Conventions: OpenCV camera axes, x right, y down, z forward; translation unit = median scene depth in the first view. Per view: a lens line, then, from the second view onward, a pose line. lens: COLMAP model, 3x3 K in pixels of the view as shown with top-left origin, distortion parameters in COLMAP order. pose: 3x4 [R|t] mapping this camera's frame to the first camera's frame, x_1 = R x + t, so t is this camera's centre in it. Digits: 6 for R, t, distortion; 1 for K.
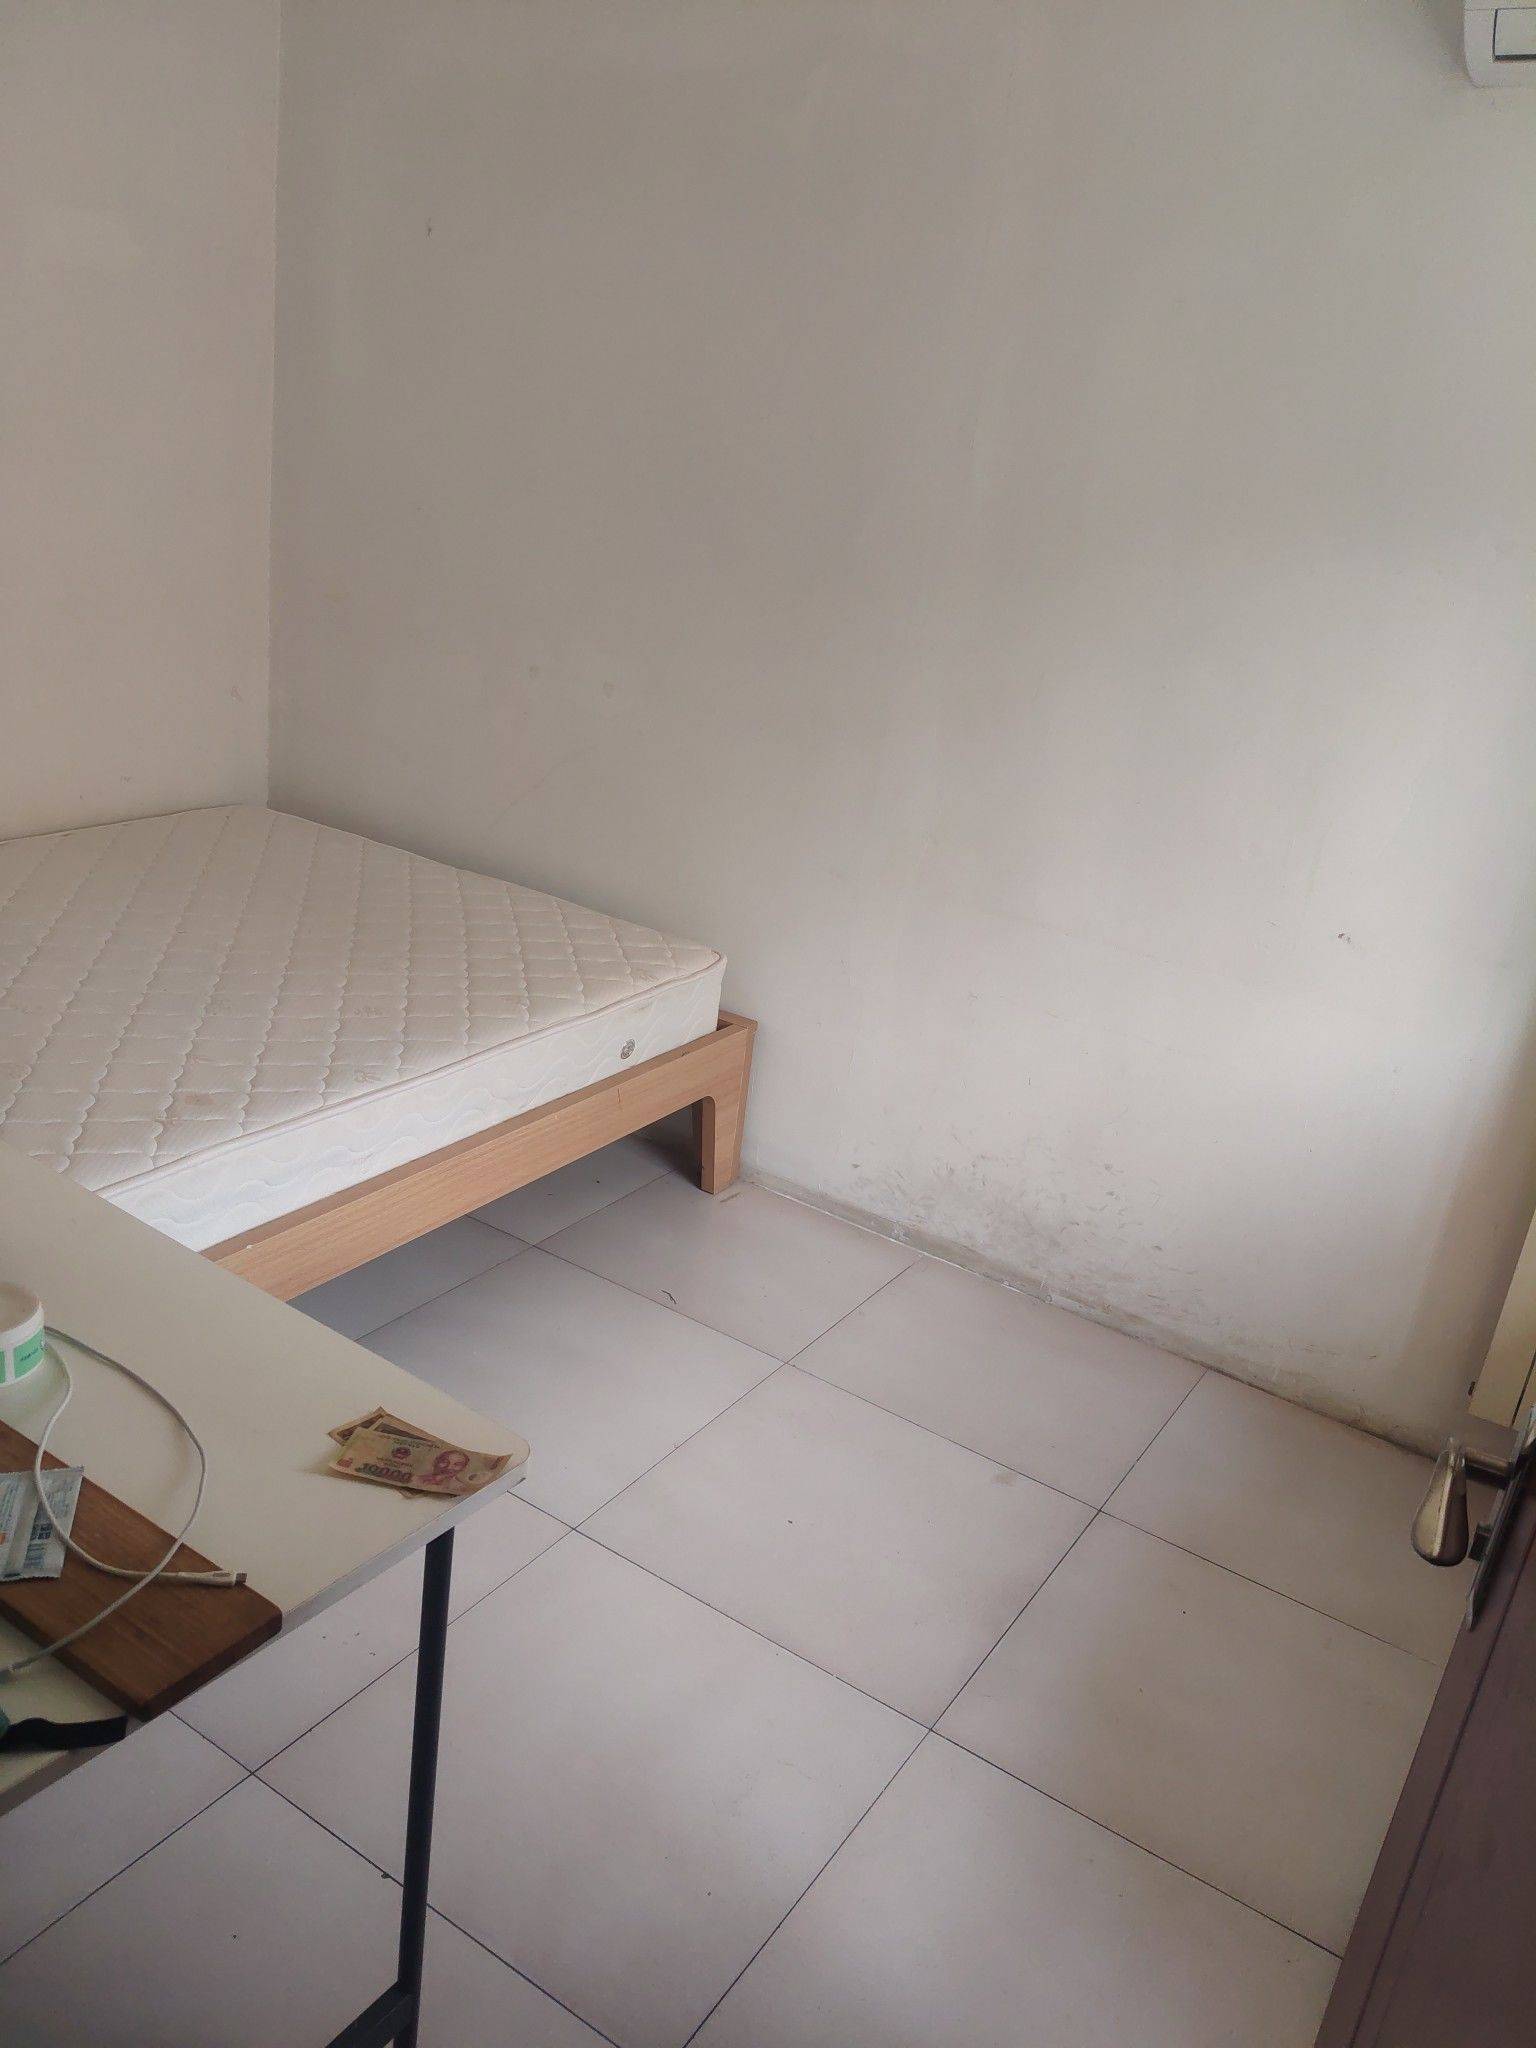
lens RADIAL K [[1560.9, 0, 709.3], [0, 1560.9, 1026.6], [0, 0, 1]] dist [0.136737, -0.188851]
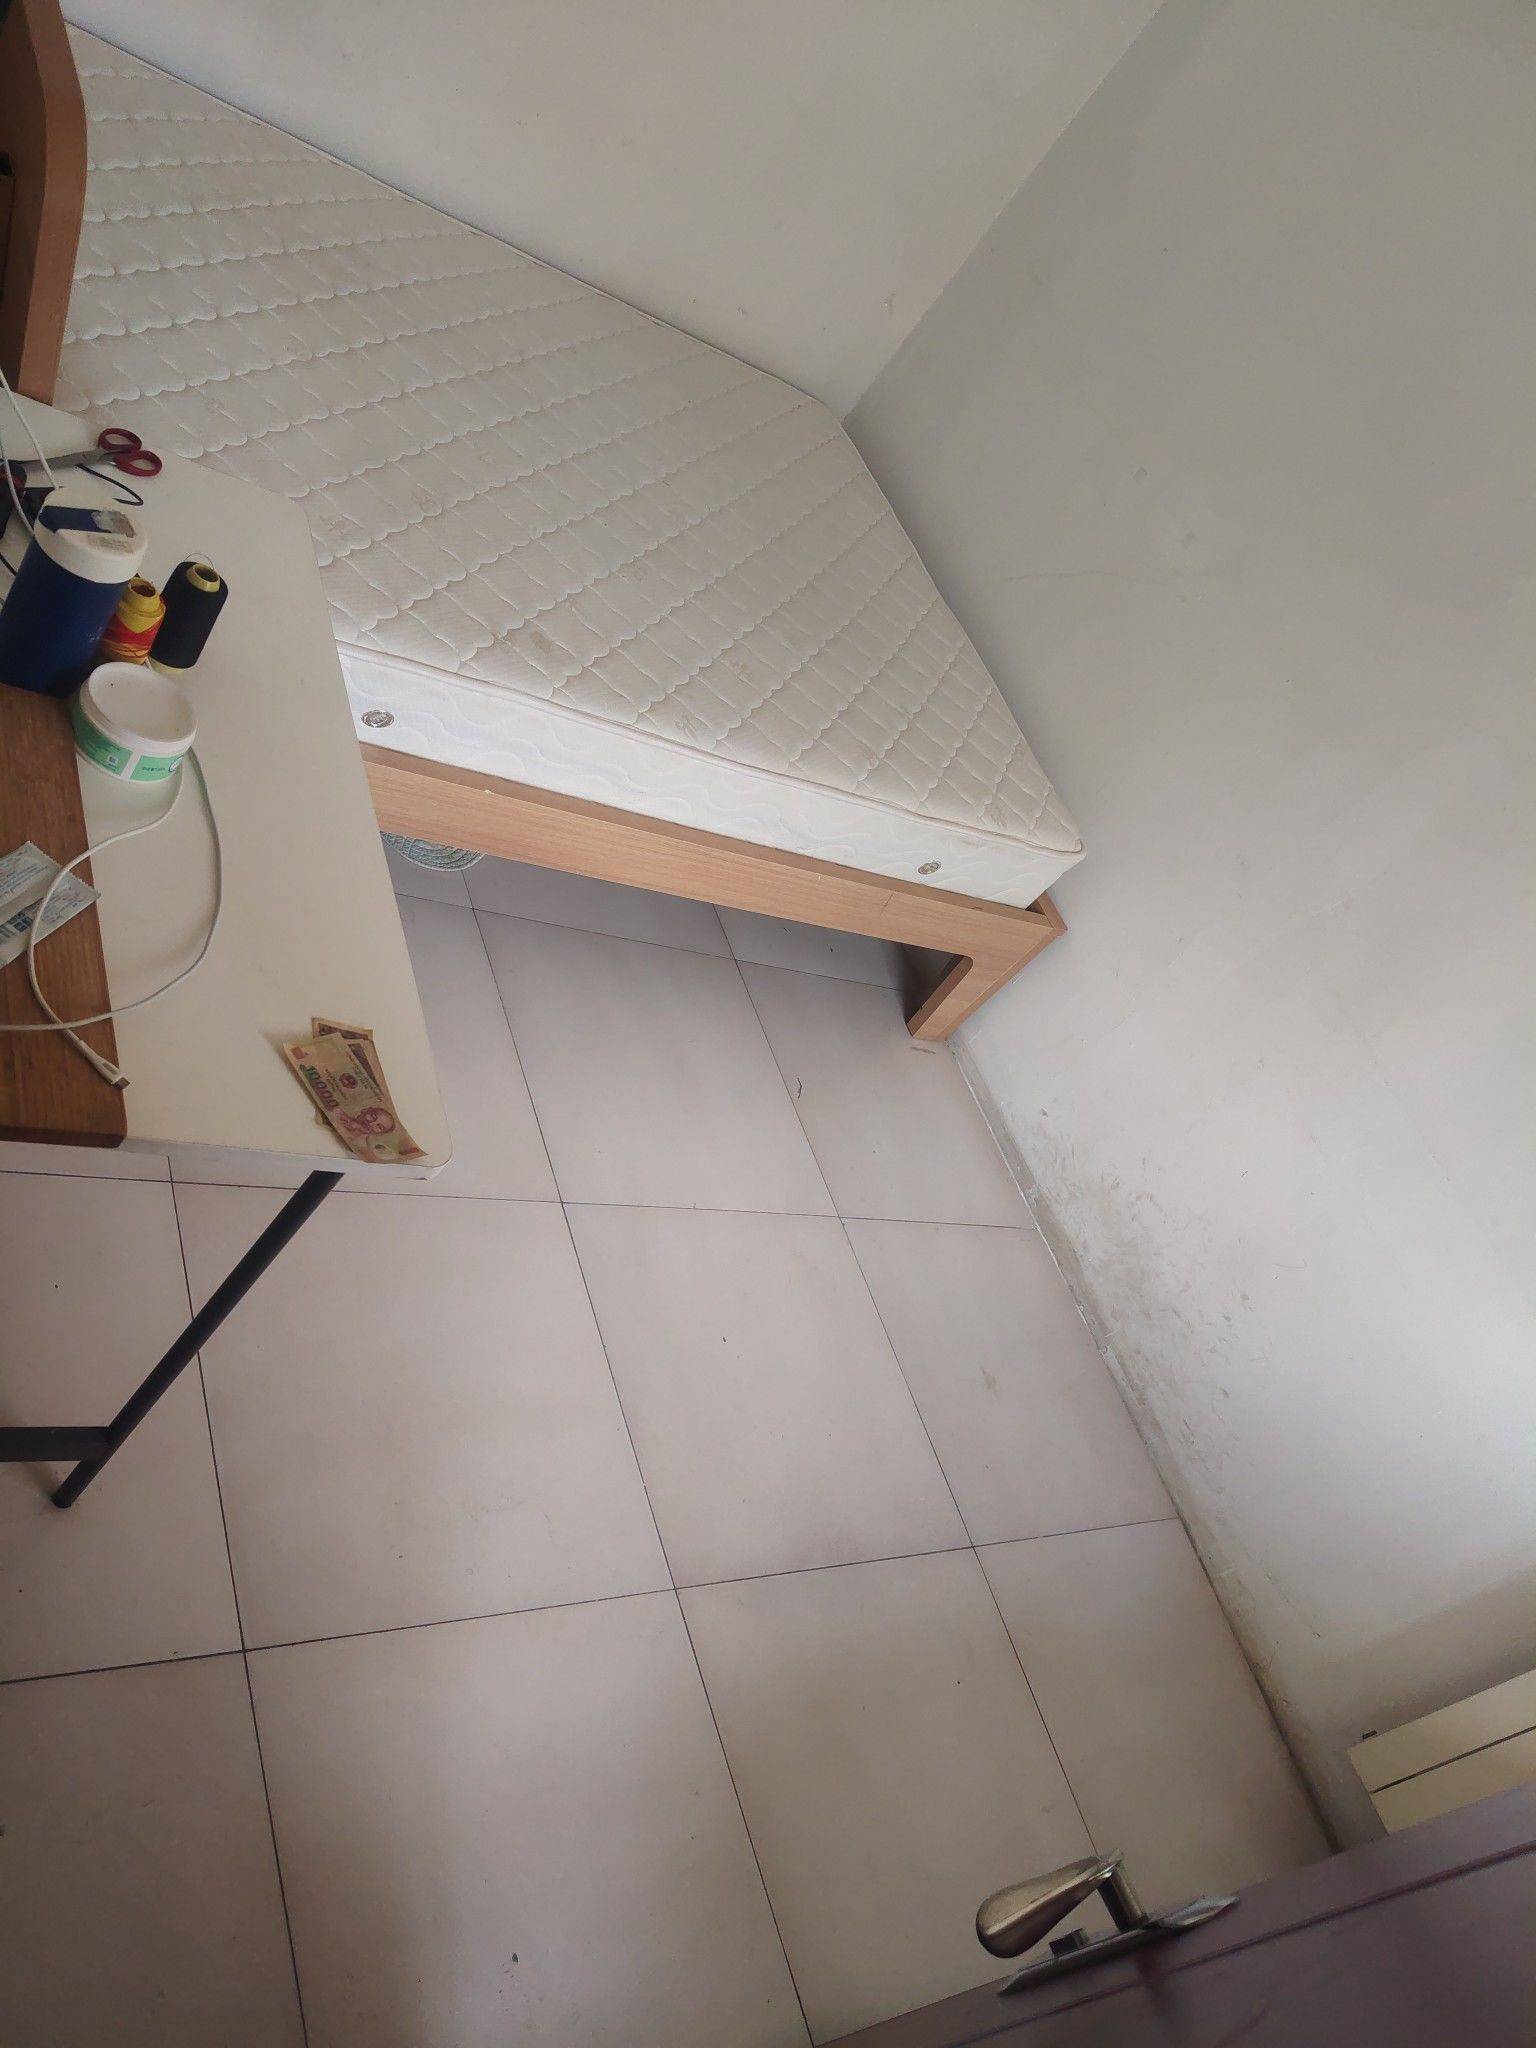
lens RADIAL K [[1560.9, 0, 709.3], [0, 1560.9, 1026.6], [0, 0, 1]] dist [0.136737, -0.188851]
pose [[0.750205, 0.648349, -0.129756, 0.039536], [-0.612939, 0.755521, 0.231289, -0.059944], [0.247989, -0.093981, 0.964193, 0.042683]]
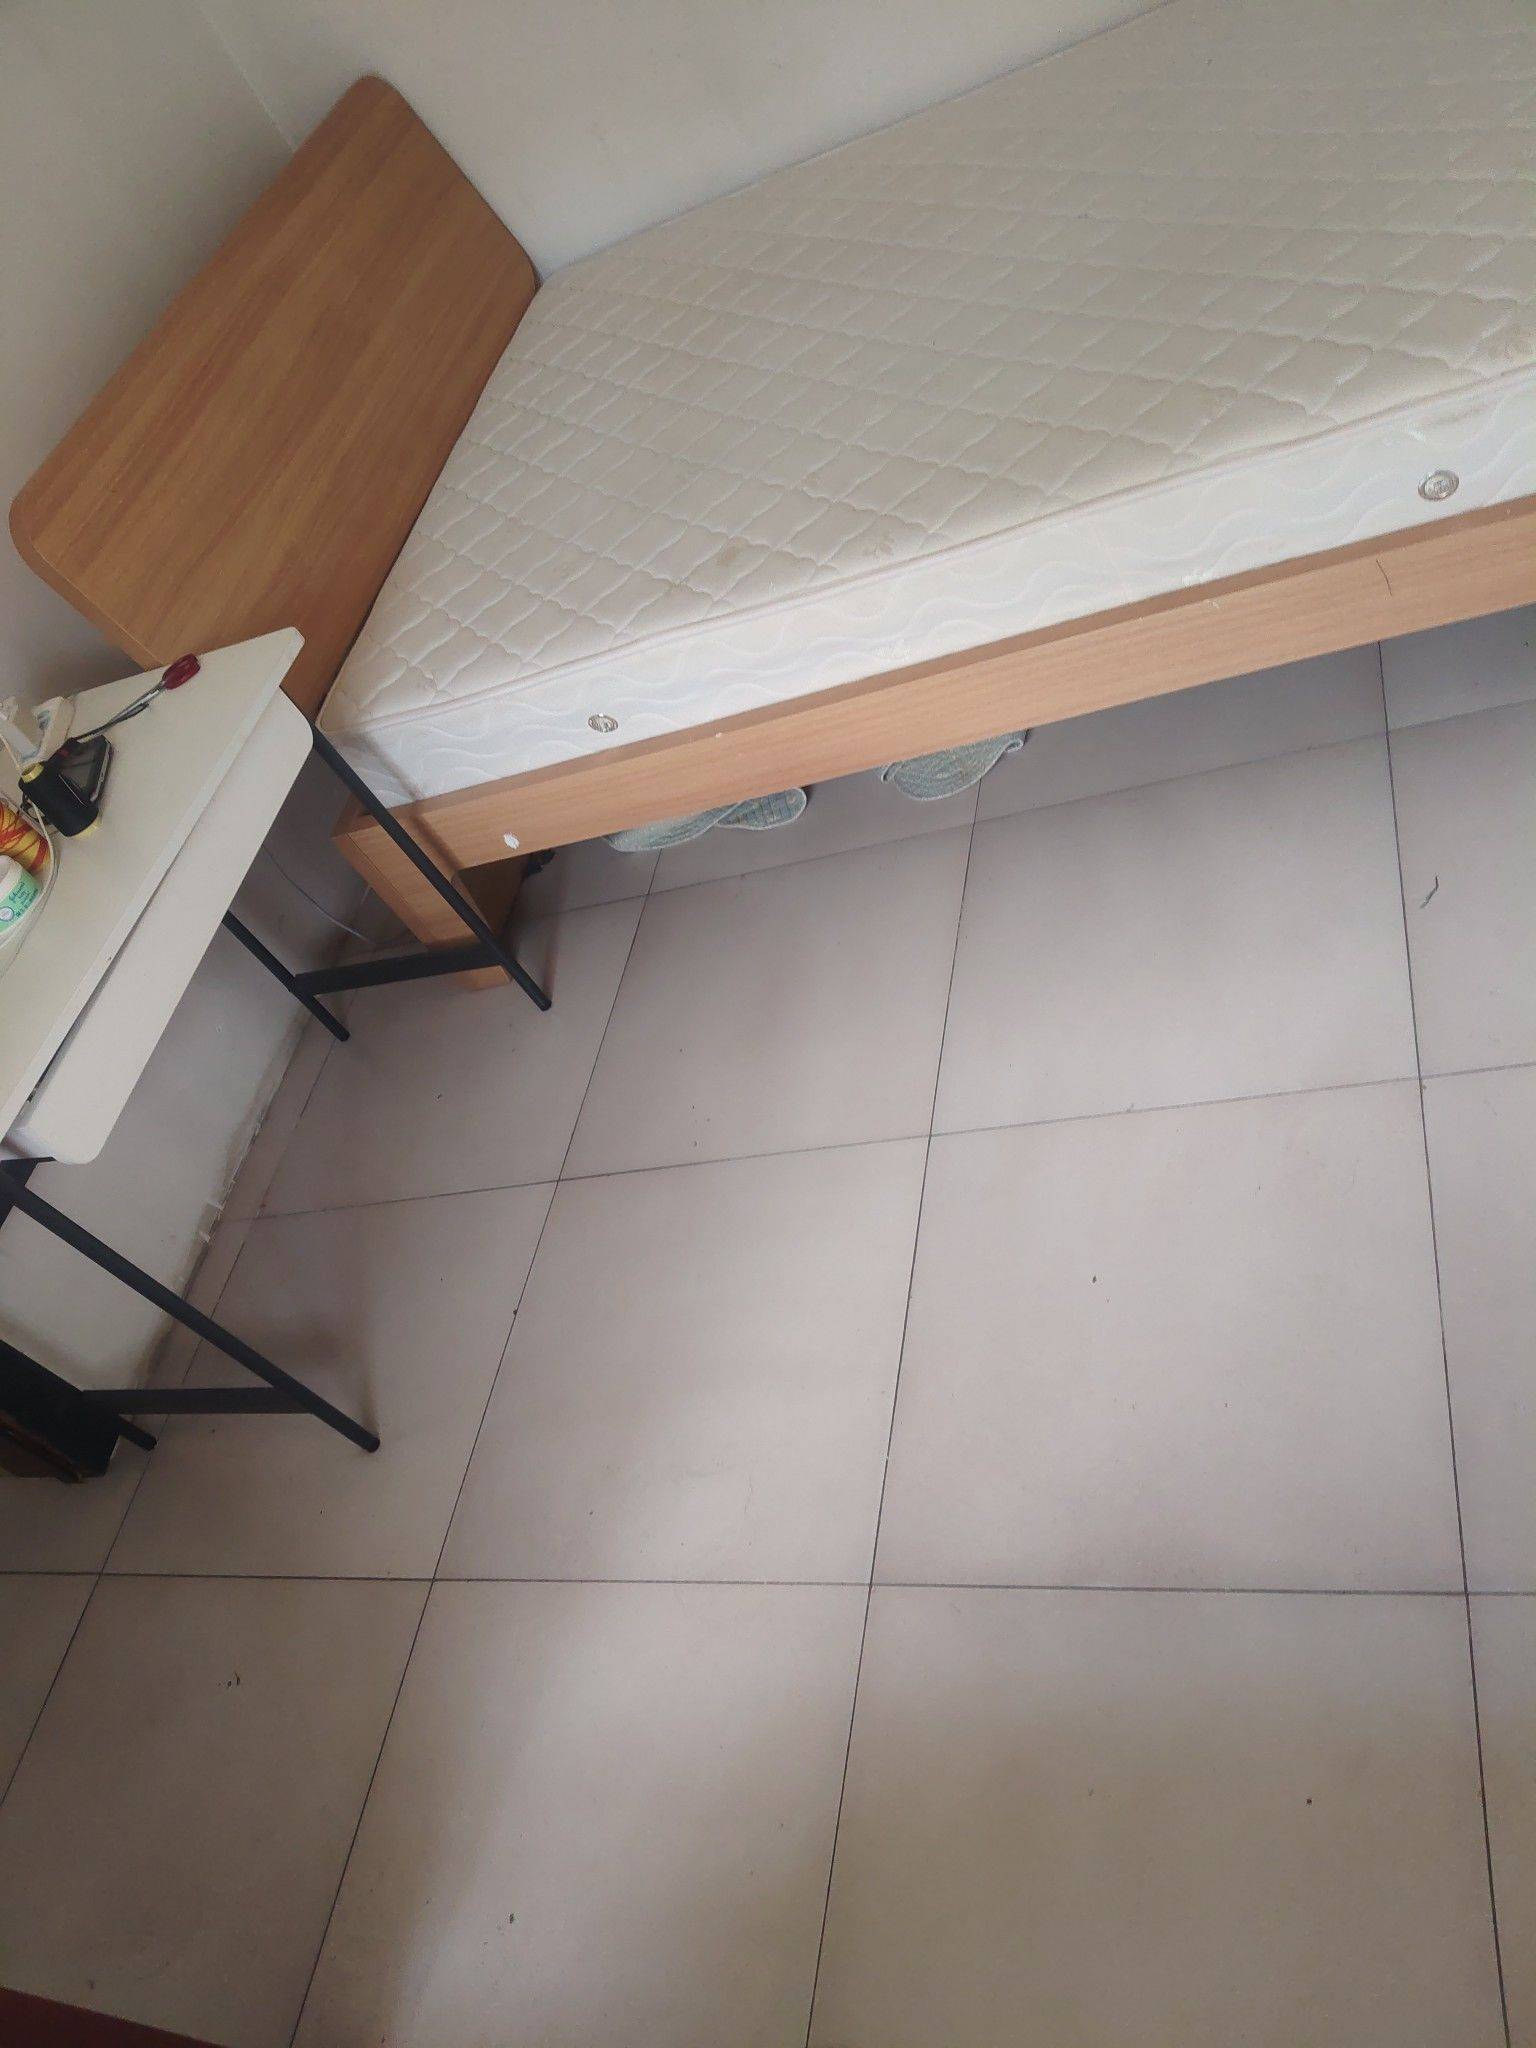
lens RADIAL K [[1560.9, 0, 709.3], [0, 1560.9, 1026.6], [0, 0, 1]] dist [0.136737, -0.188851]
pose [[0.310722, 0.488090, -0.815610, 0.516274], [0.149099, 0.822433, 0.548975, -0.215784], [0.938734, -0.292186, 0.182774, 0.673631]]
